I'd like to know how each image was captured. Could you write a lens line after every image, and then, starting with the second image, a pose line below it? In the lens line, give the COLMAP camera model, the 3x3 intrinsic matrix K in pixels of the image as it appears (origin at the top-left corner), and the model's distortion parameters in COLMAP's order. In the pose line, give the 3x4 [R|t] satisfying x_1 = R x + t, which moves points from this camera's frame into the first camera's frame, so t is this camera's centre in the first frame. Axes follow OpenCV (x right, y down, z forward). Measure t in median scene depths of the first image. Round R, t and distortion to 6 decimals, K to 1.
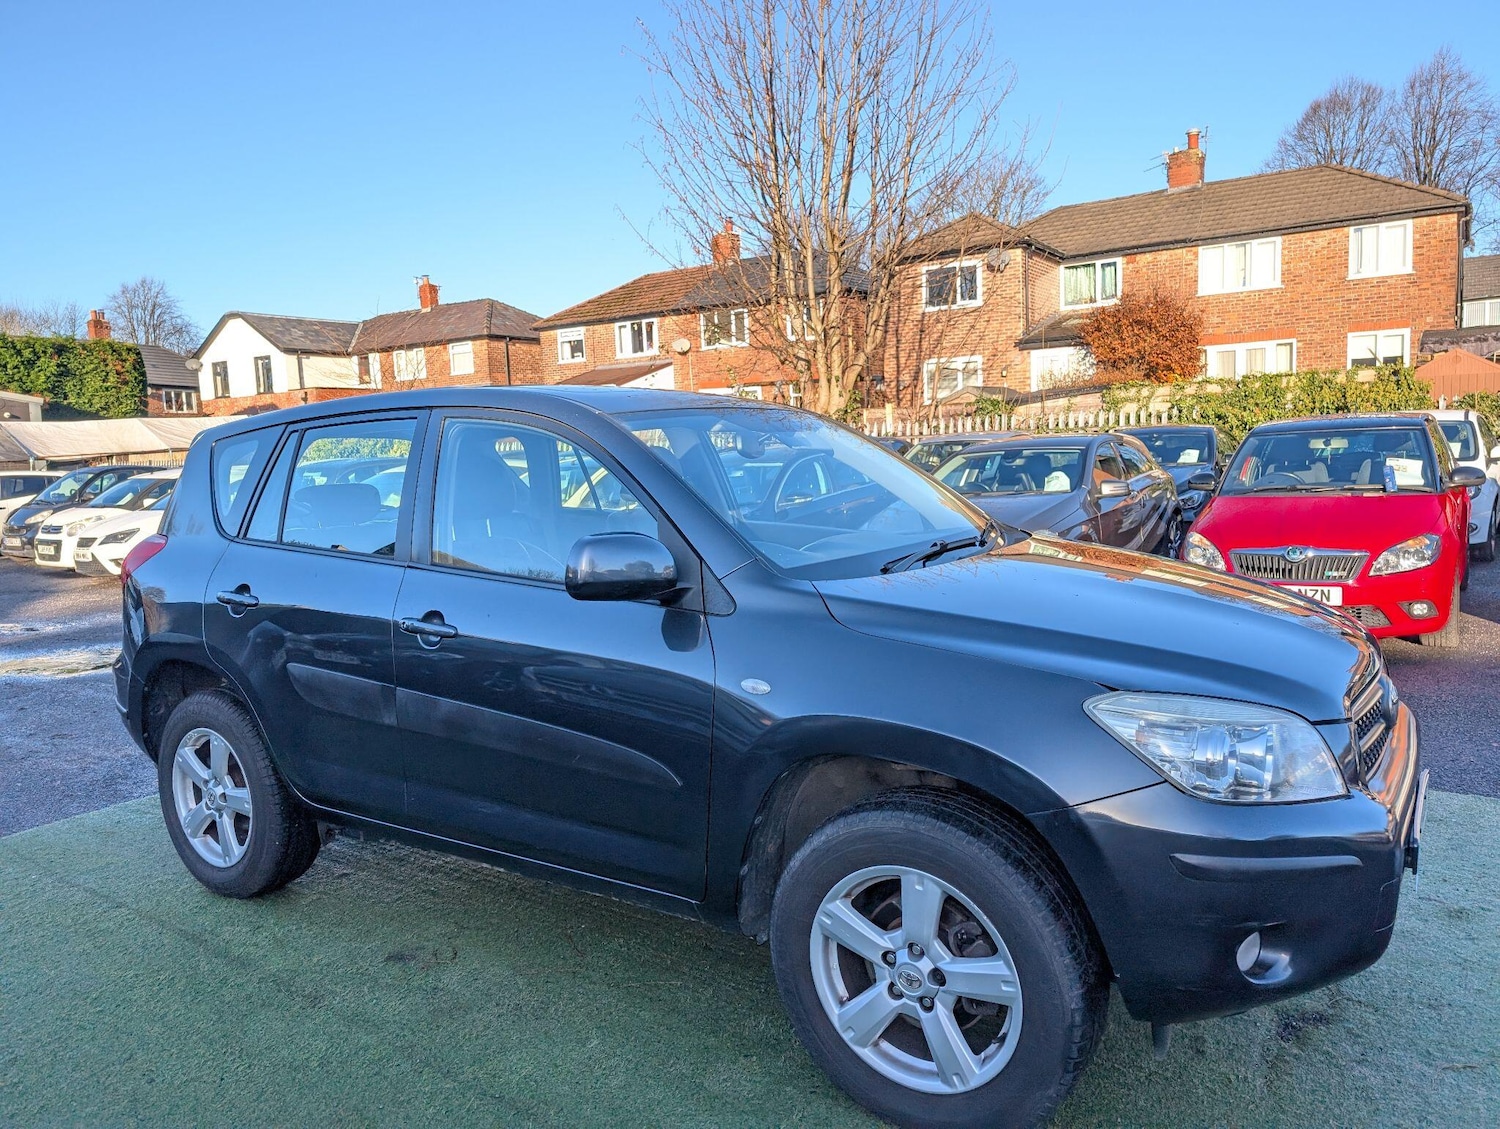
lens RADIAL K [[1070.5, 0, 743.8], [0, 1070.5, 564.5], [0, 0, 1]] dist [0.014488, -0.014690]
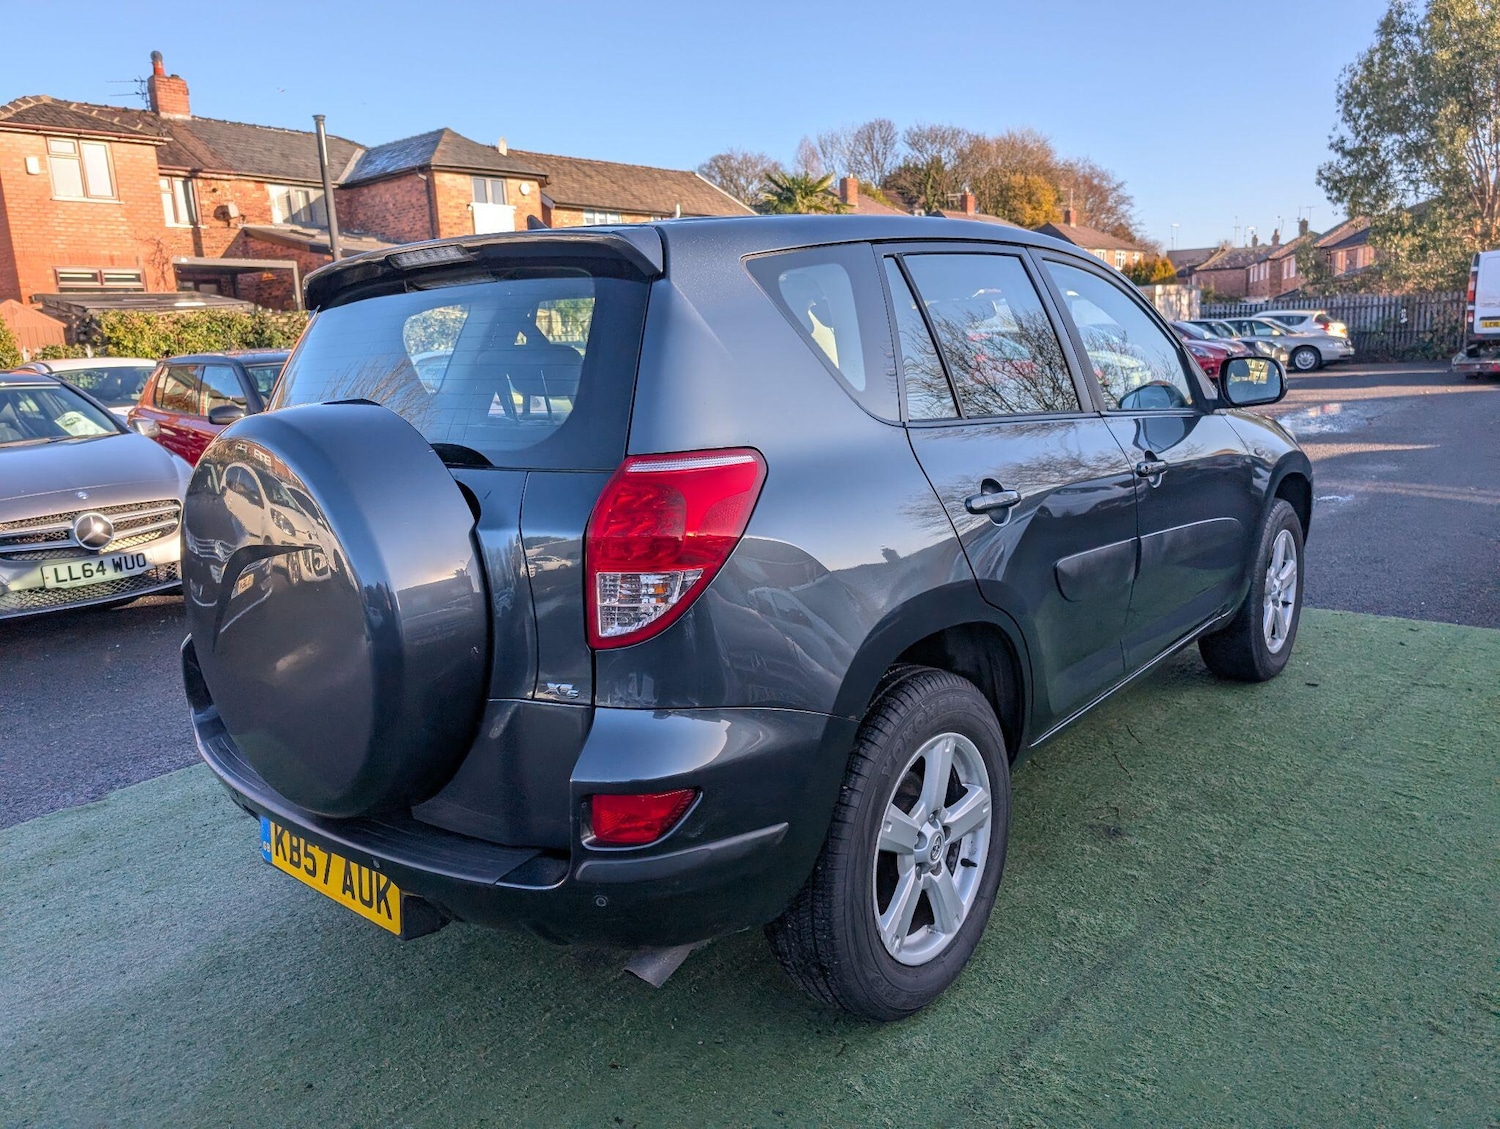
lens RADIAL K [[1066.0, 0, 745.9], [0, 1066.0, 561.2], [0, 0, 1]] dist [0.008088, -0.004443]
pose [[0.126925, -0.164916, 0.978107, -0.114619], [0.147738, 0.978226, 0.145765, -0.004952], [-0.980848, 0.126002, 0.148526, 0.105351]]
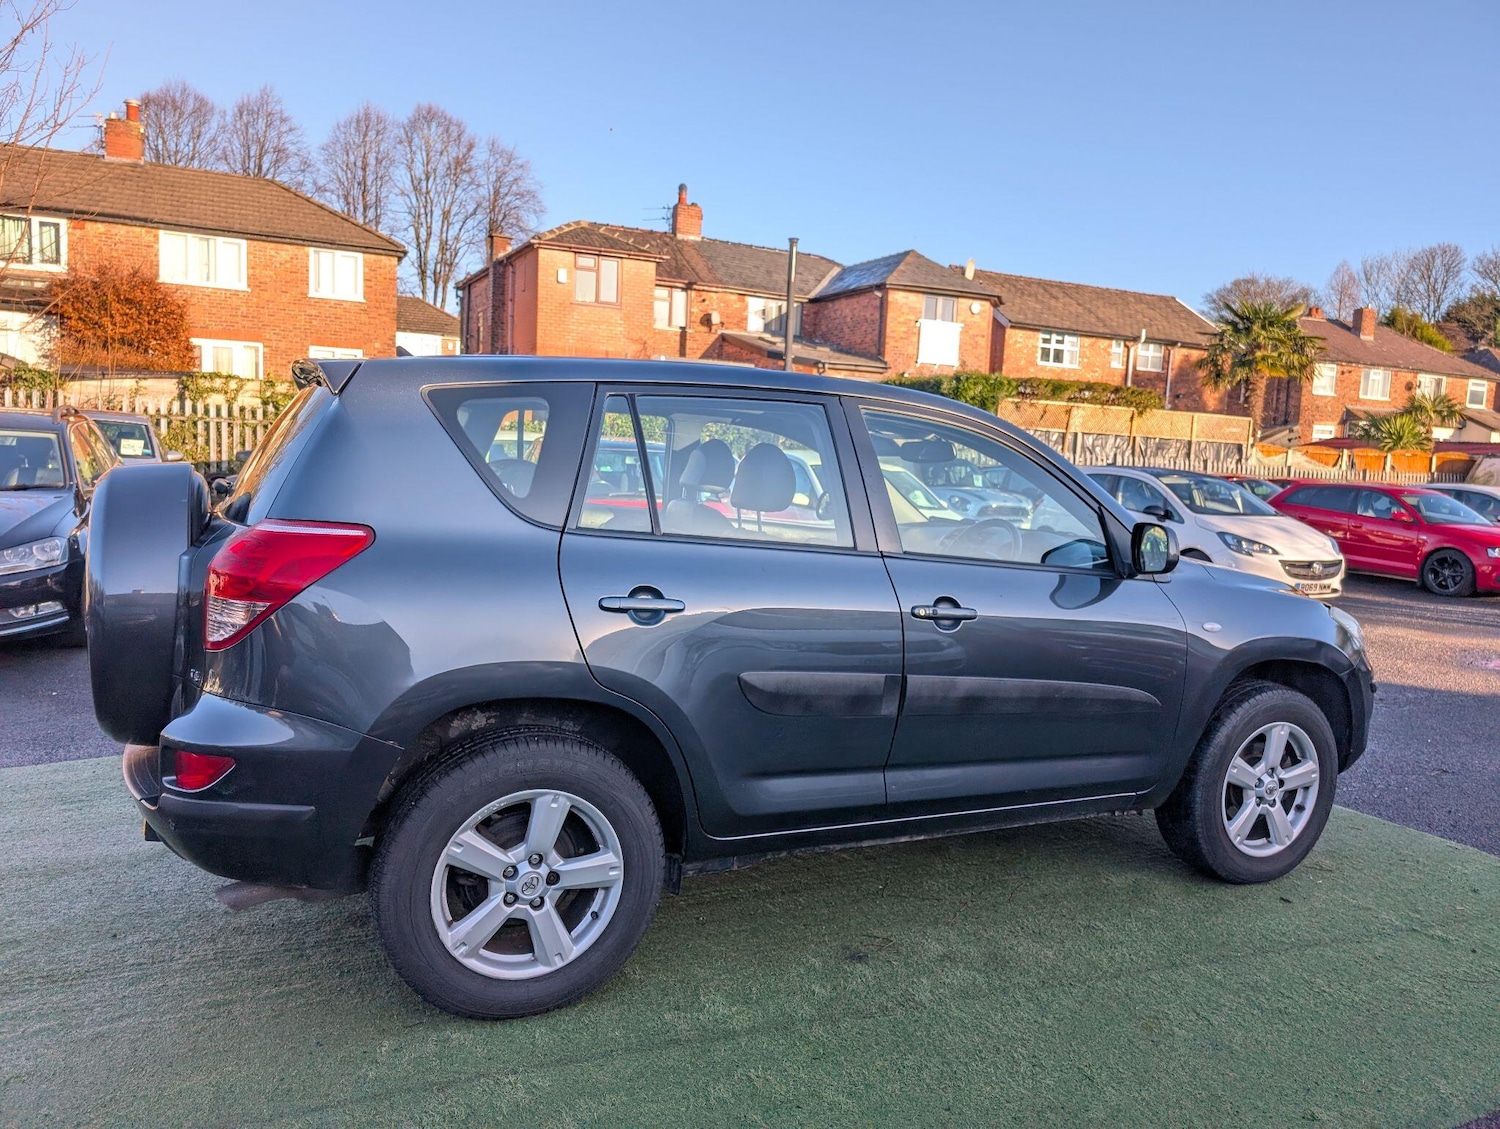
lens RADIAL K [[1075.2, 0, 754.9], [0, 1075.2, 571.0], [0, 0, 1]] dist [0.014642, -0.020272]
pose [[0.522433, -0.026647, 0.852264, -0.109615], [0.021876, 0.999601, 0.017844, -0.000374], [-0.852400, 0.009322, 0.522807, 0.051643]]
